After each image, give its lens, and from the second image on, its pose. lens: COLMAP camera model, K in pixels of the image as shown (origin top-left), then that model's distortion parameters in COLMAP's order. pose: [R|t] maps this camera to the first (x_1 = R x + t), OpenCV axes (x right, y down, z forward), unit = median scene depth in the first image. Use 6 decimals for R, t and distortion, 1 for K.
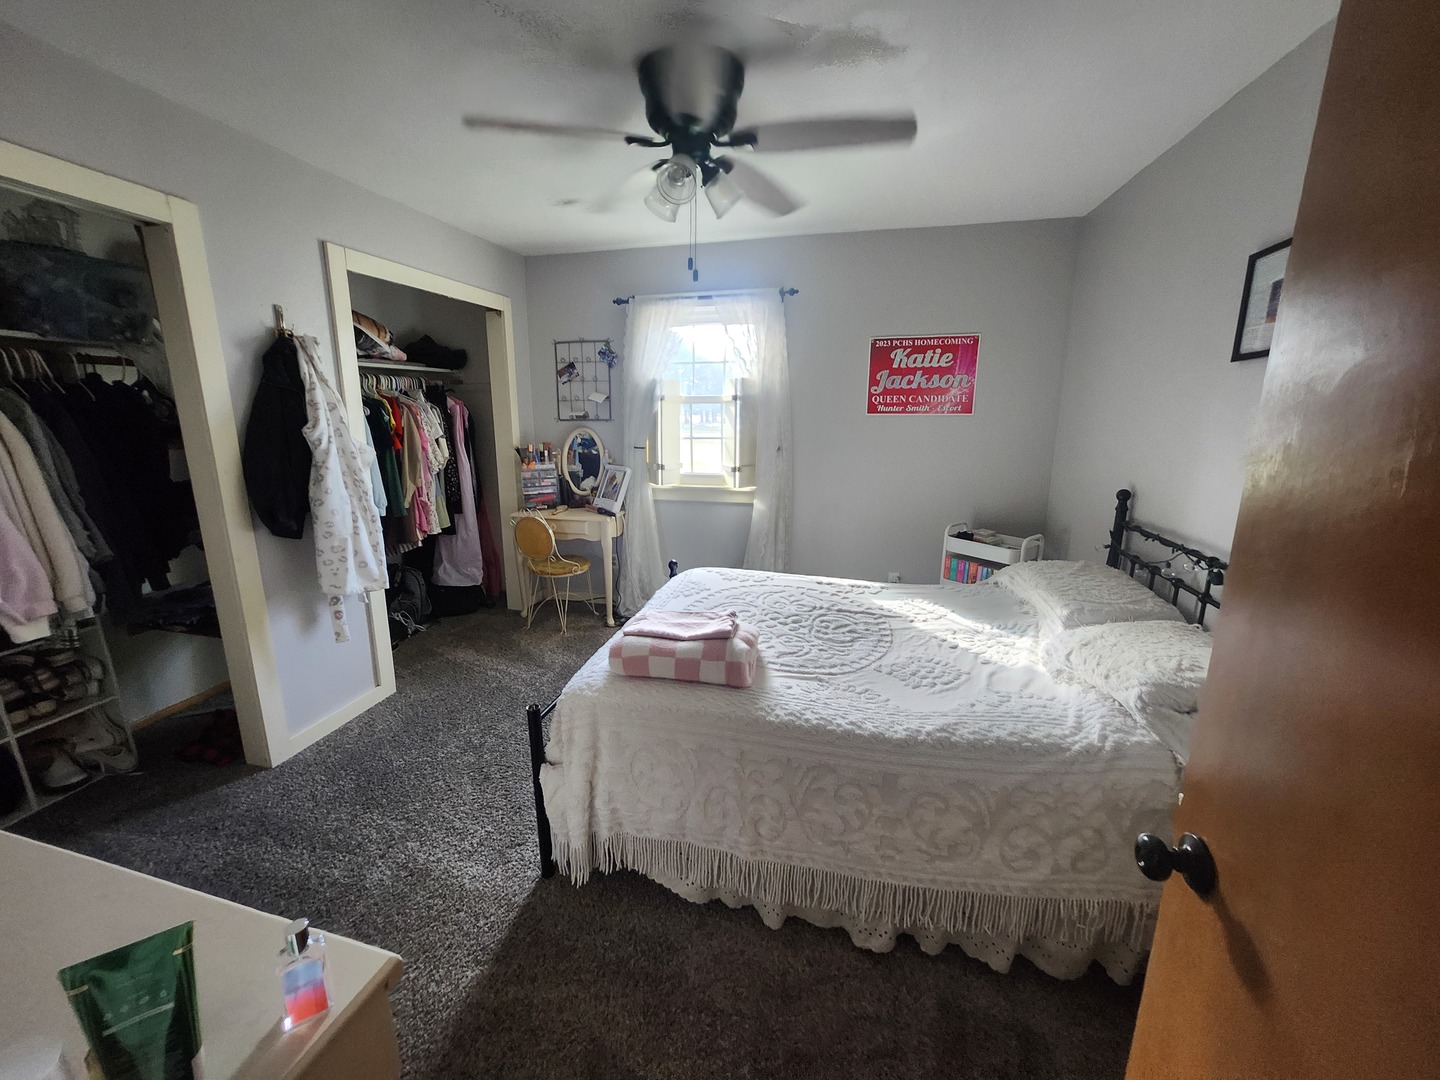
lens RADIAL K [[565.2, 0, 705.9], [0, 565.2, 536.7], [0, 0, 1]] dist [-0.002469, 0.000232]
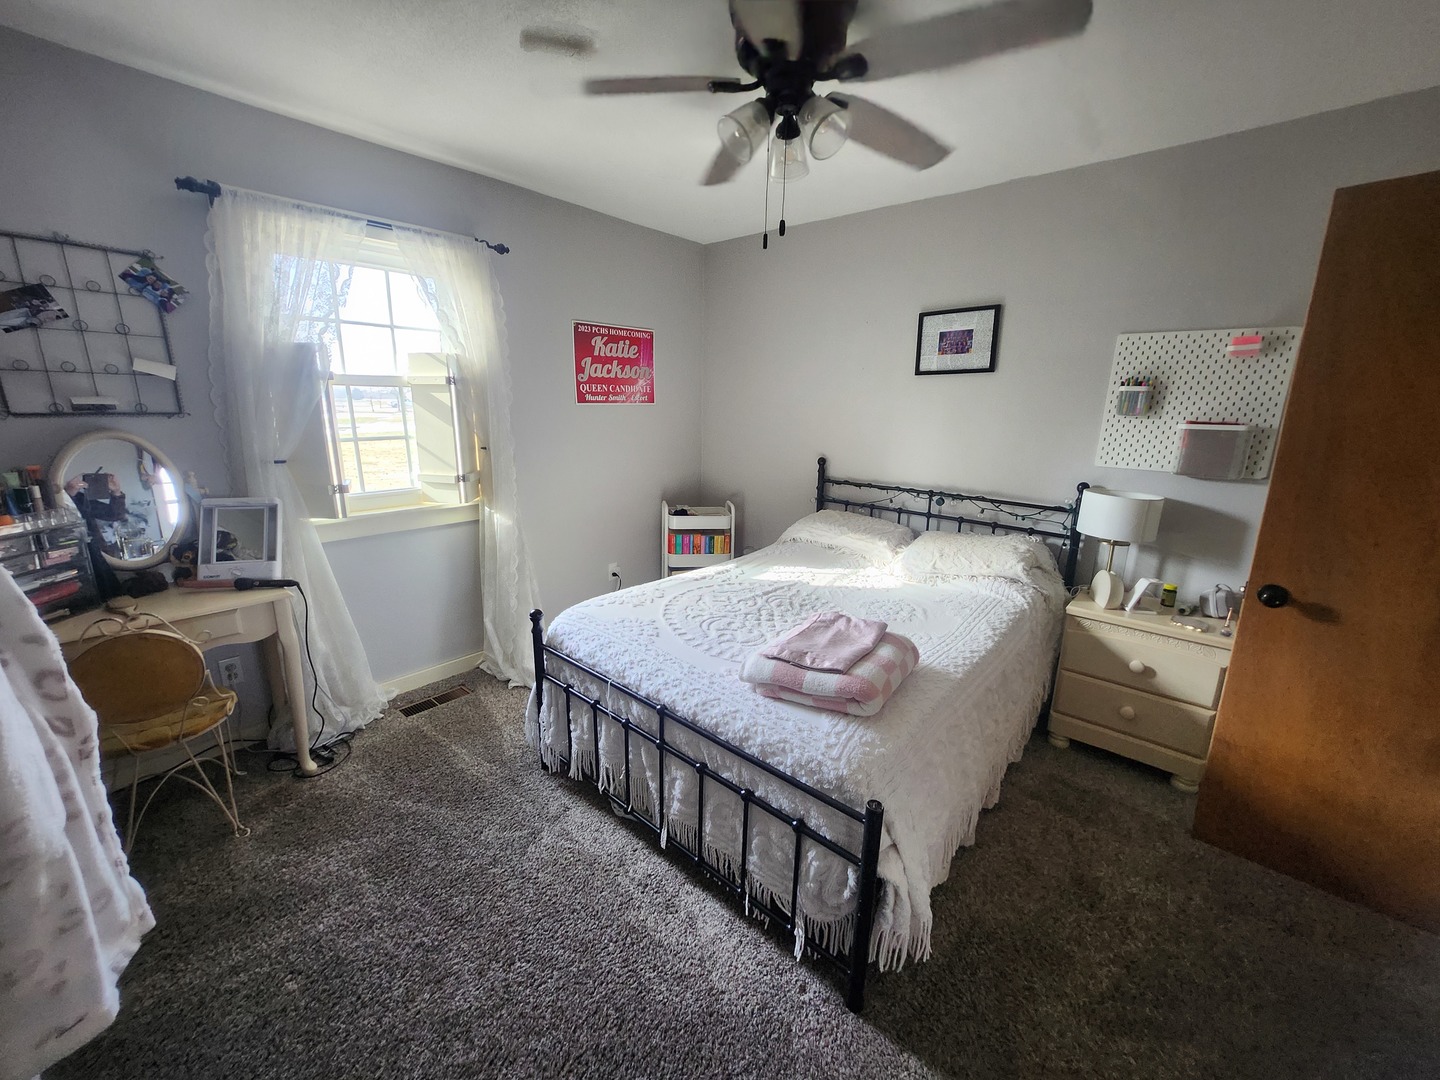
lens RADIAL K [[565.2, 0, 708.8], [0, 565.2, 540.9], [0, 0, 1]] dist [-0.002469, 0.000232]
pose [[0.466640, -0.207961, 0.859651, -0.480081], [0.179440, 0.974010, 0.138221, -0.089343], [-0.866053, 0.089756, 0.491829, 0.388613]]
